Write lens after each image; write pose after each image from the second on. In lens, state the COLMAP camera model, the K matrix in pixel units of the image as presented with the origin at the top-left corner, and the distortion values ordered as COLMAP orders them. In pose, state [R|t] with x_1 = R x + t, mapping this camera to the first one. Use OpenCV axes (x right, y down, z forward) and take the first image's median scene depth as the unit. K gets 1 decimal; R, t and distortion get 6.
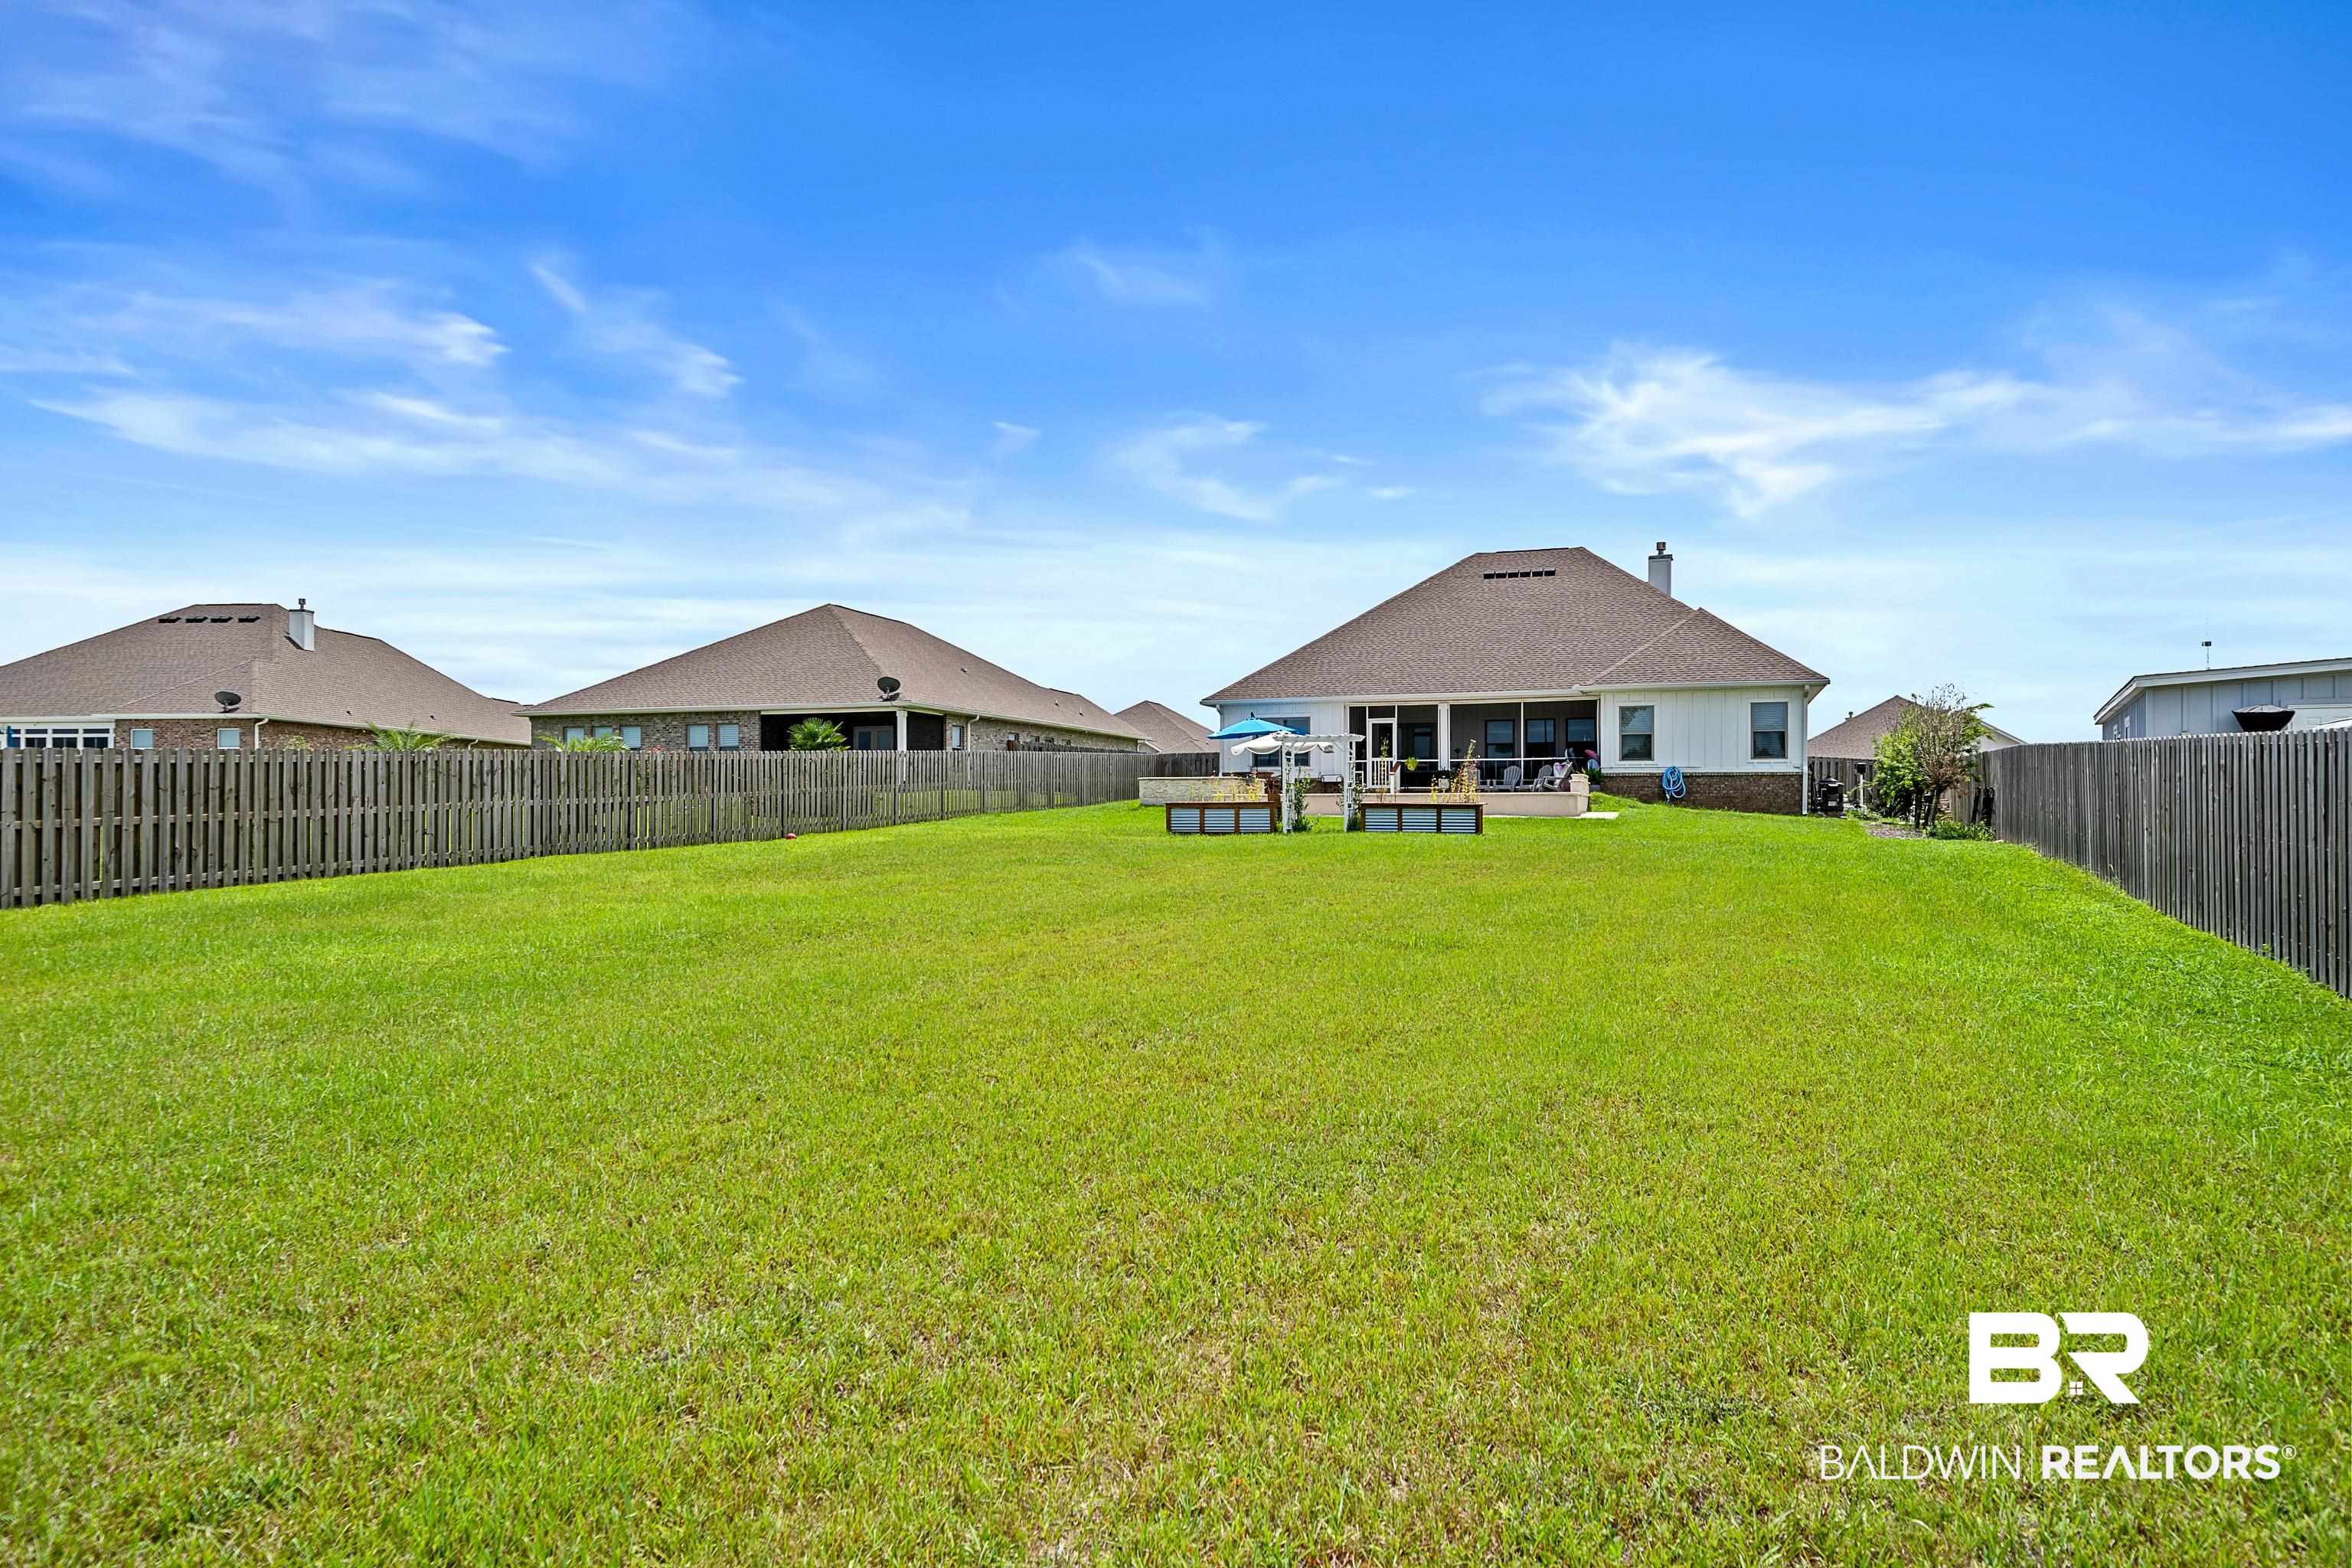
lens RADIAL K [[1541.2, 0, 1162.3], [0, 1541.2, 791.2], [0, 0, 1]] dist [0.004690, 0.001767]
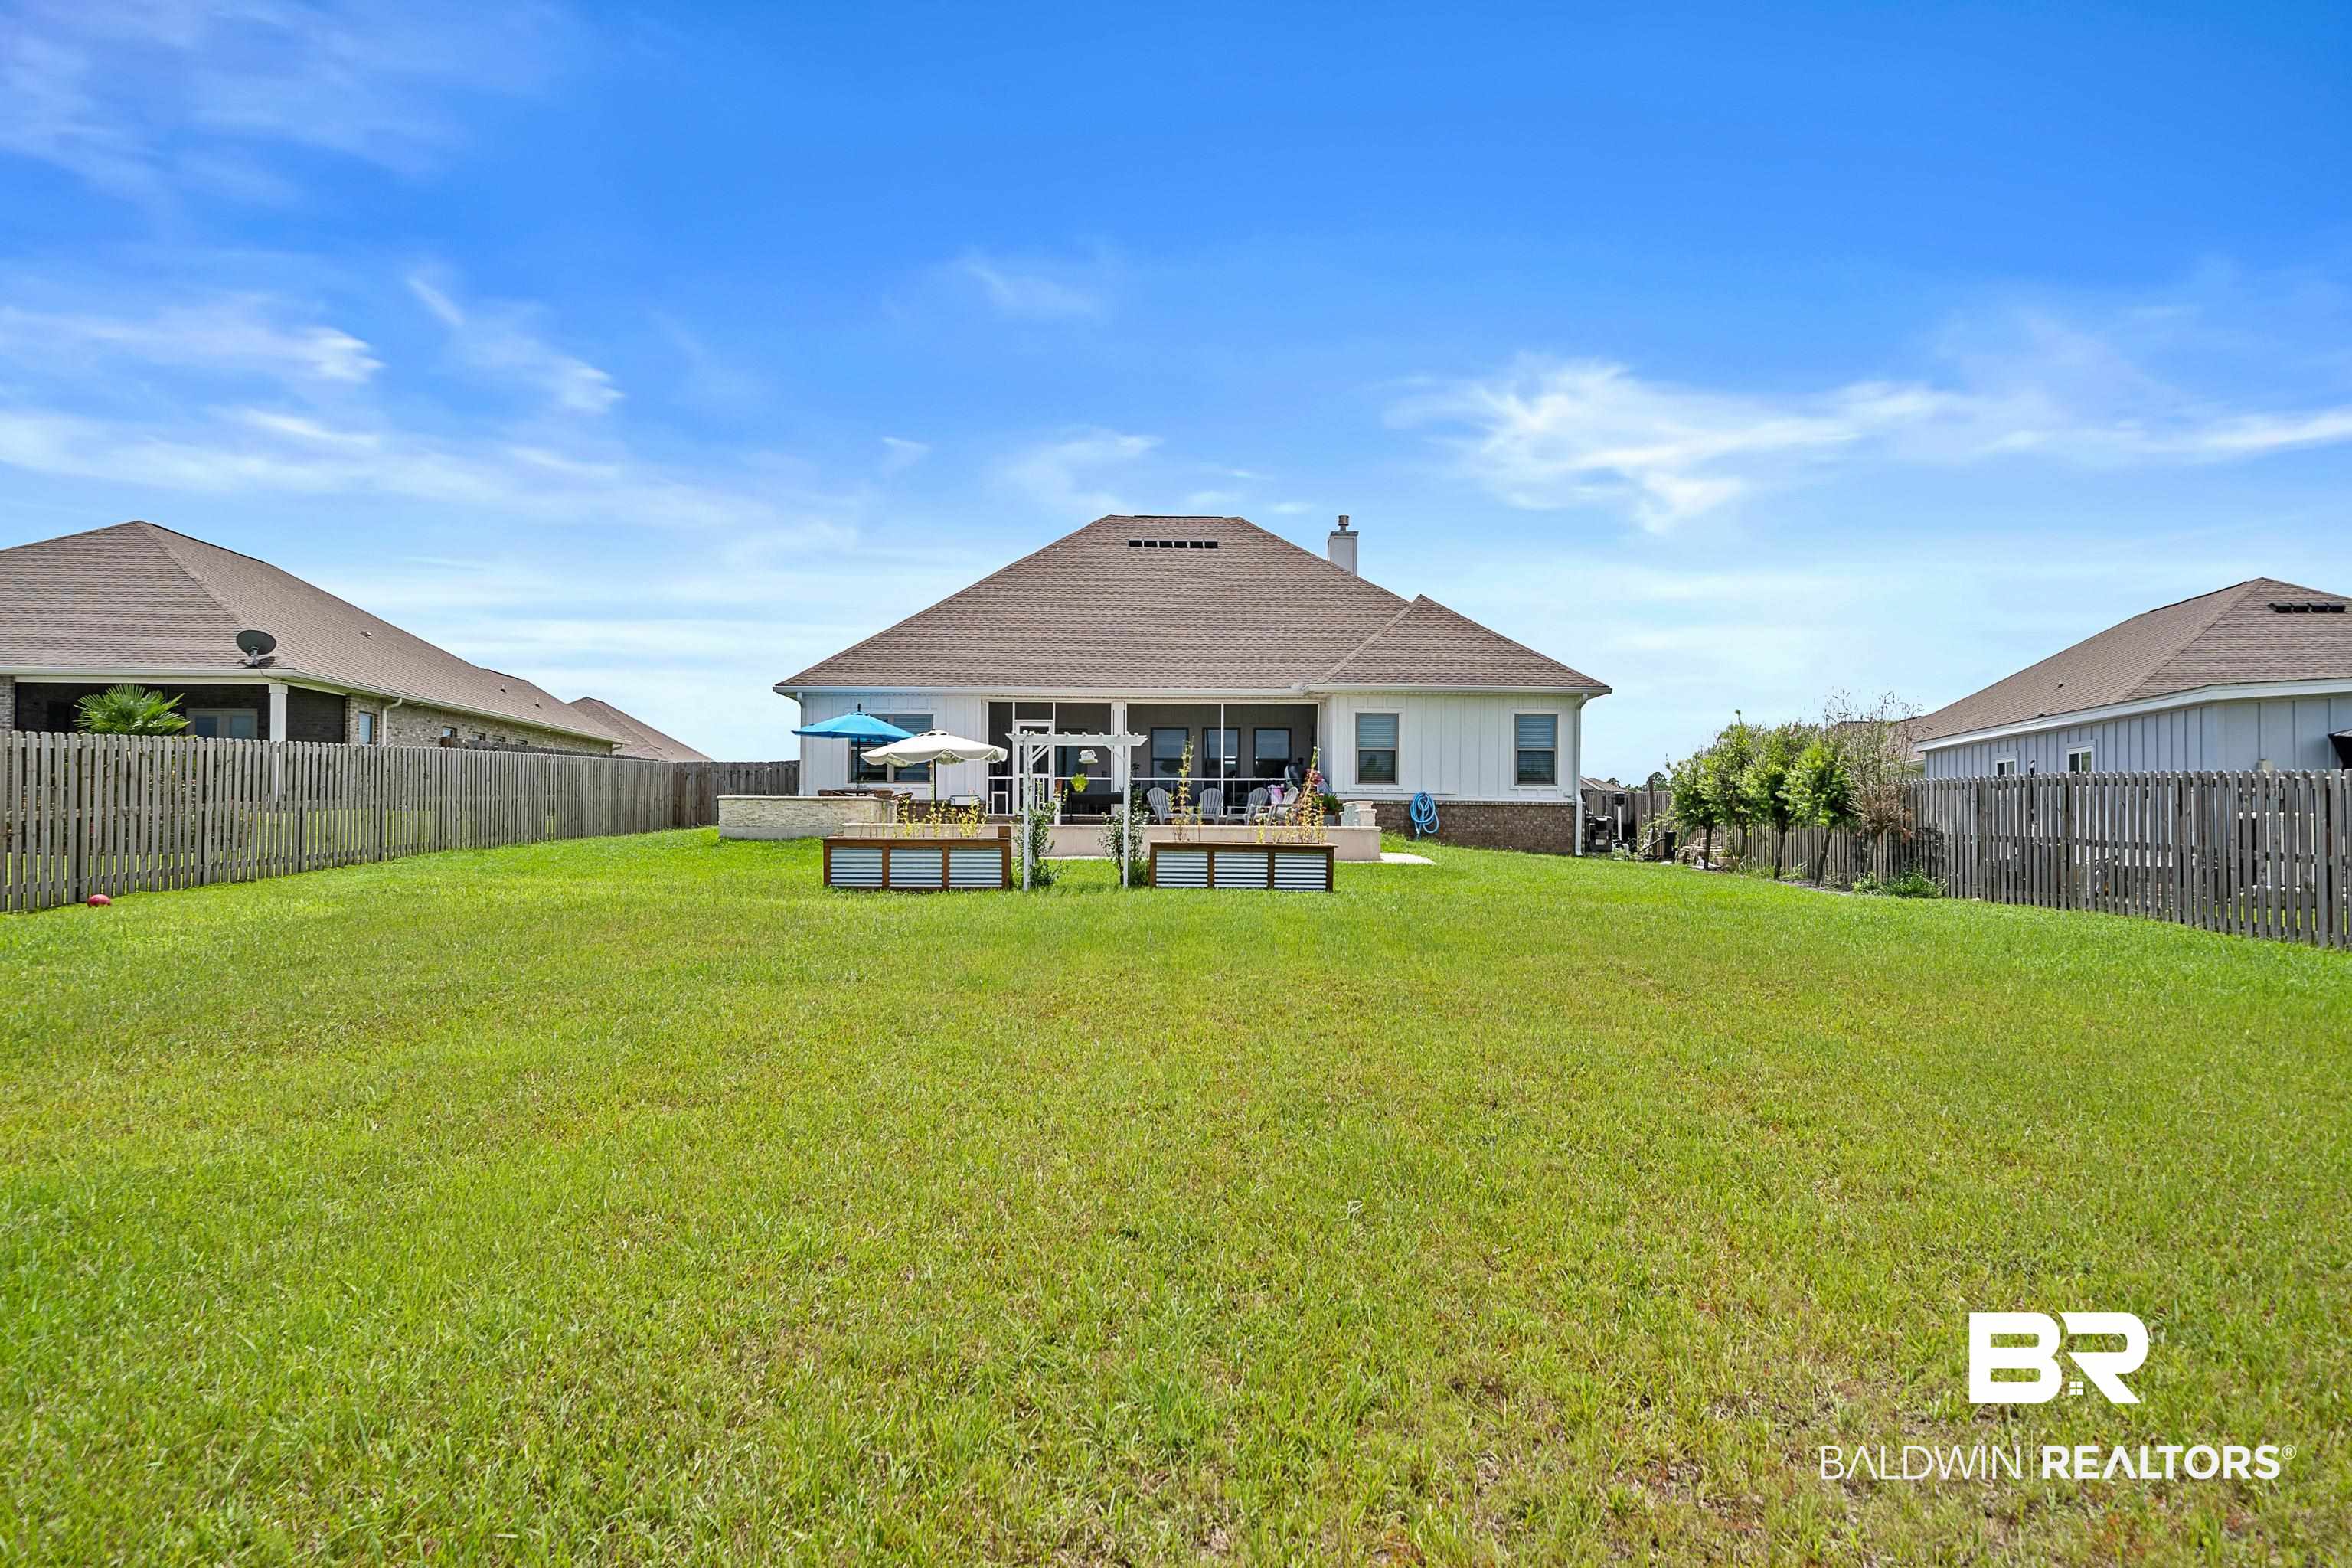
lens RADIAL K [[1625.3, 0, 1173.9], [0, 1625.3, 781.9], [0, 0, 1]] dist [0.002344, -0.000554]
pose [[0.930614, 0.020028, 0.365454, -0.081118], [-0.013196, 0.999689, -0.021181, -0.002407], [-0.365765, 0.014889, 0.930588, 0.276231]]
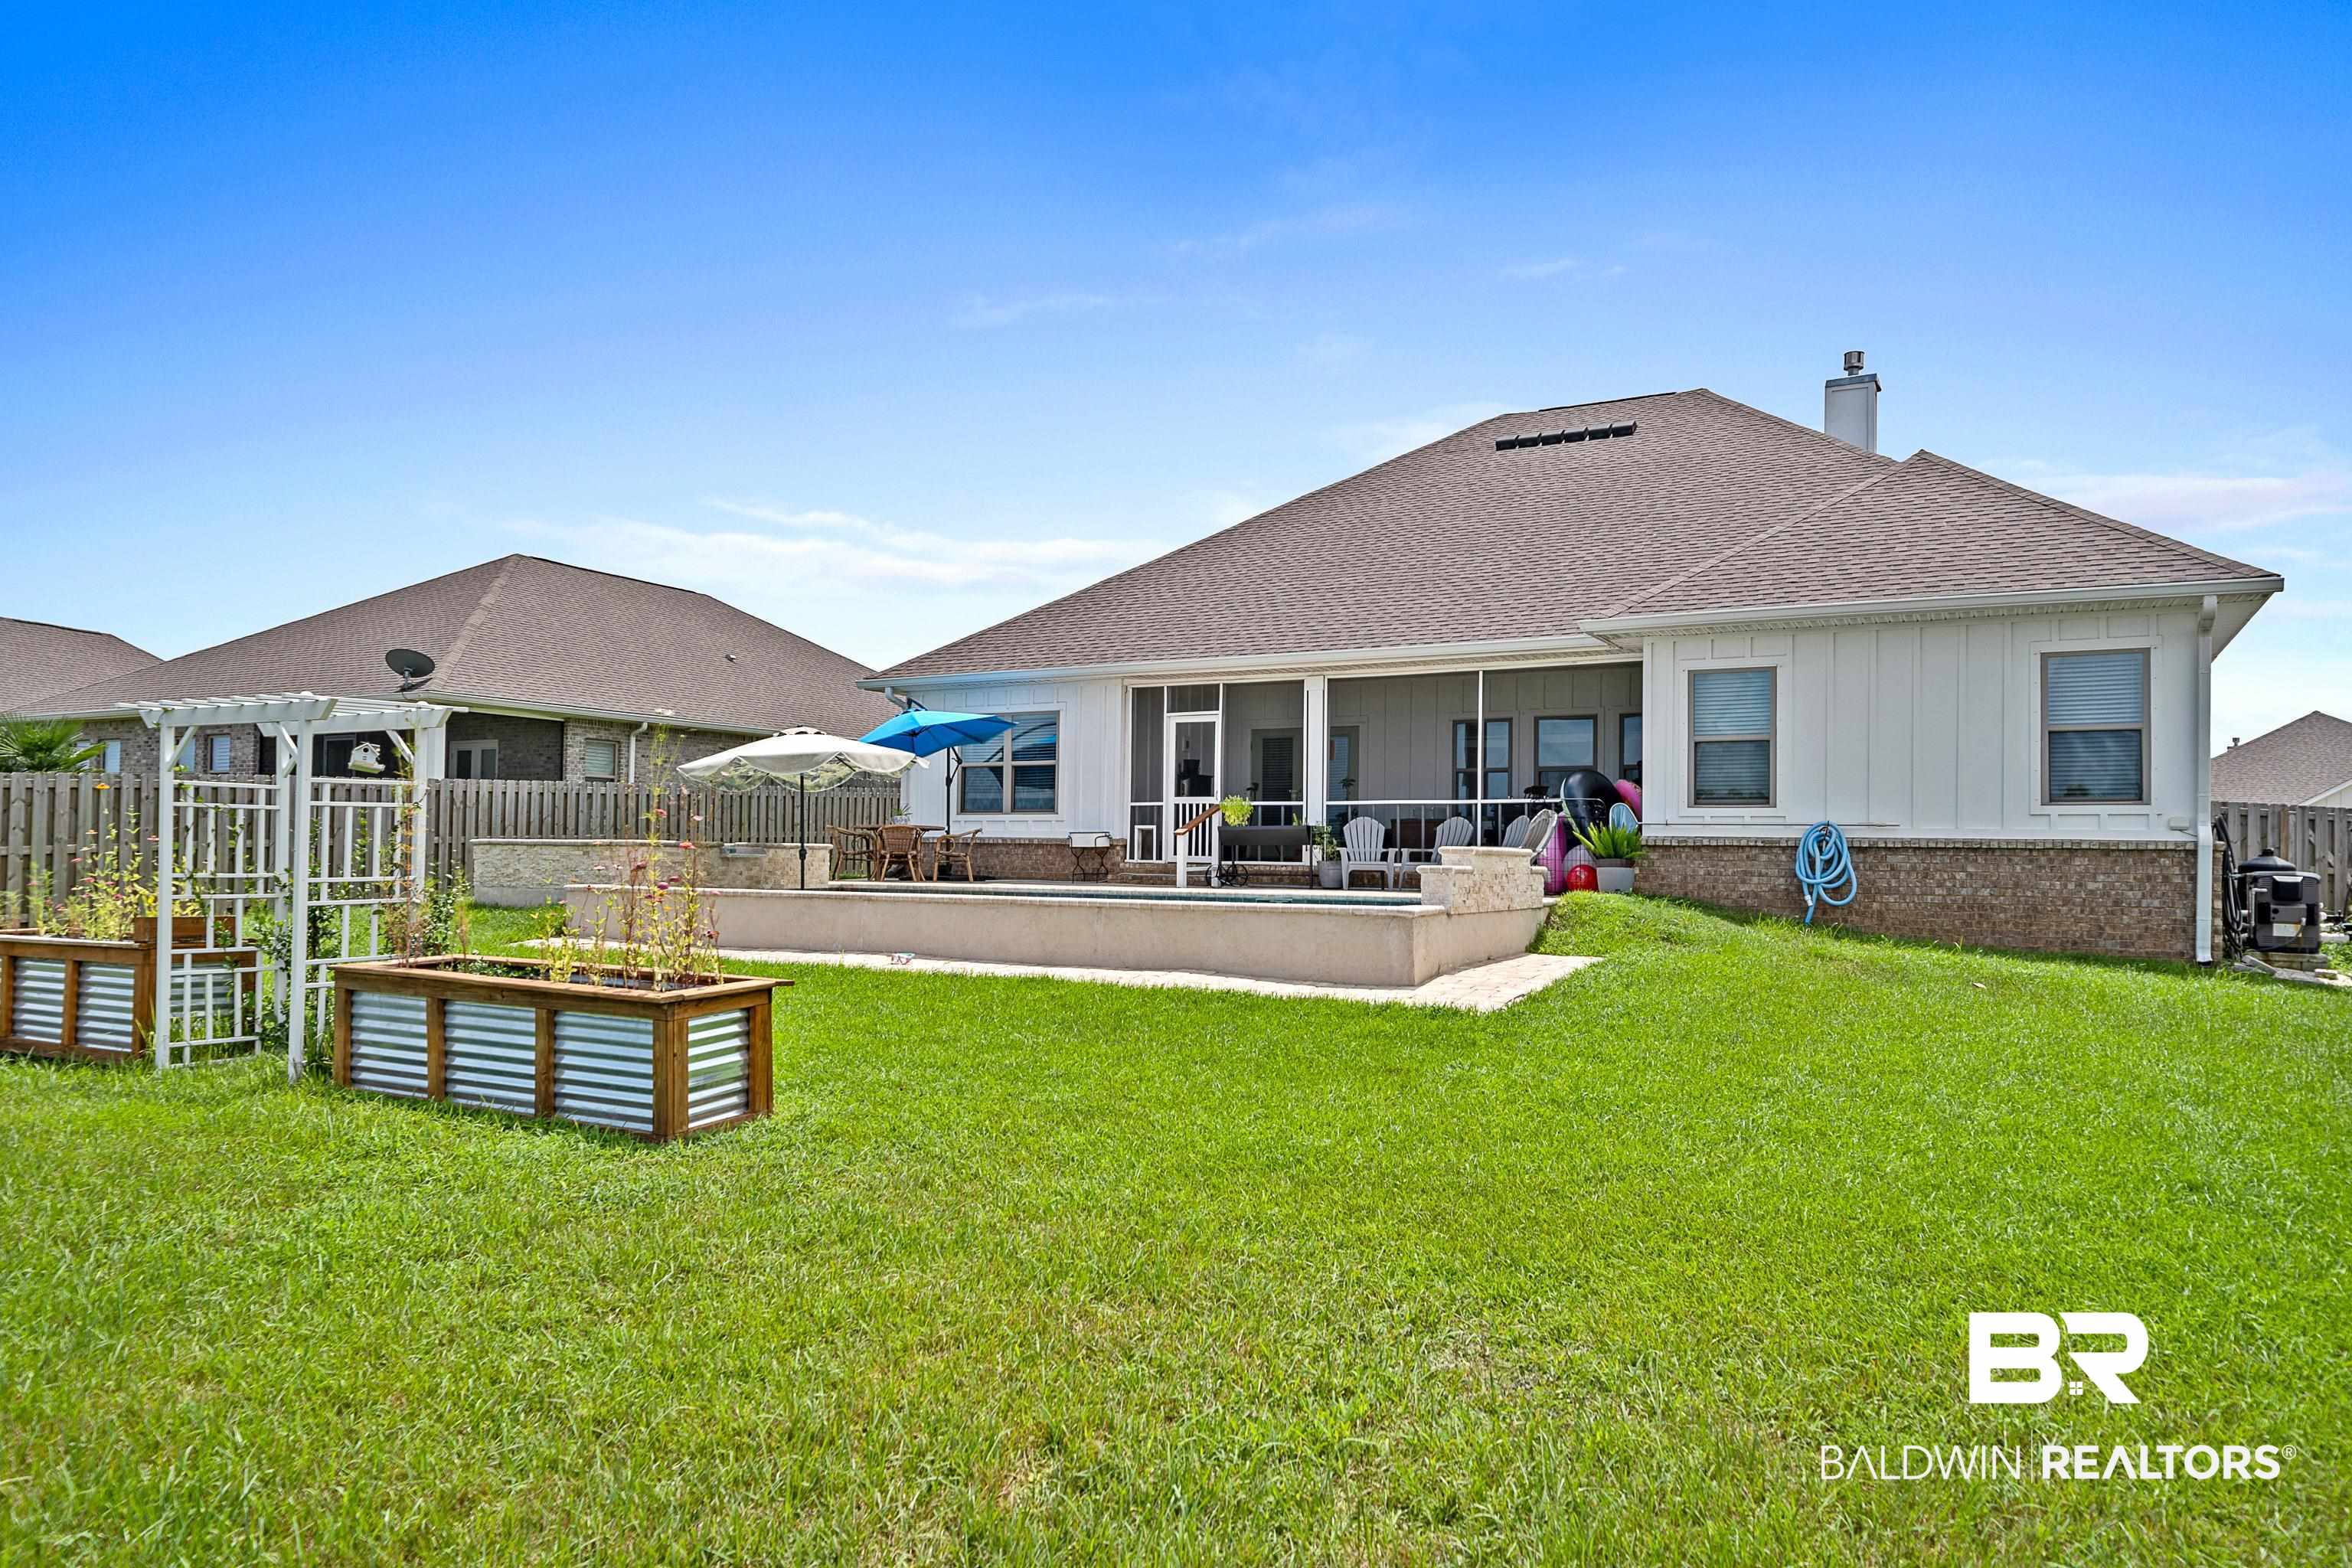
lens RADIAL K [[1541.2, 0, 1189.9], [0, 1541.2, 801.4], [0, 0, 1]] dist [0.004690, 0.001767]
pose [[0.987040, 0.006373, -0.160346, 0.228935], [-0.009687, 0.999755, -0.019893, -0.011762], [0.160180, 0.021189, 0.986860, 0.575682]]
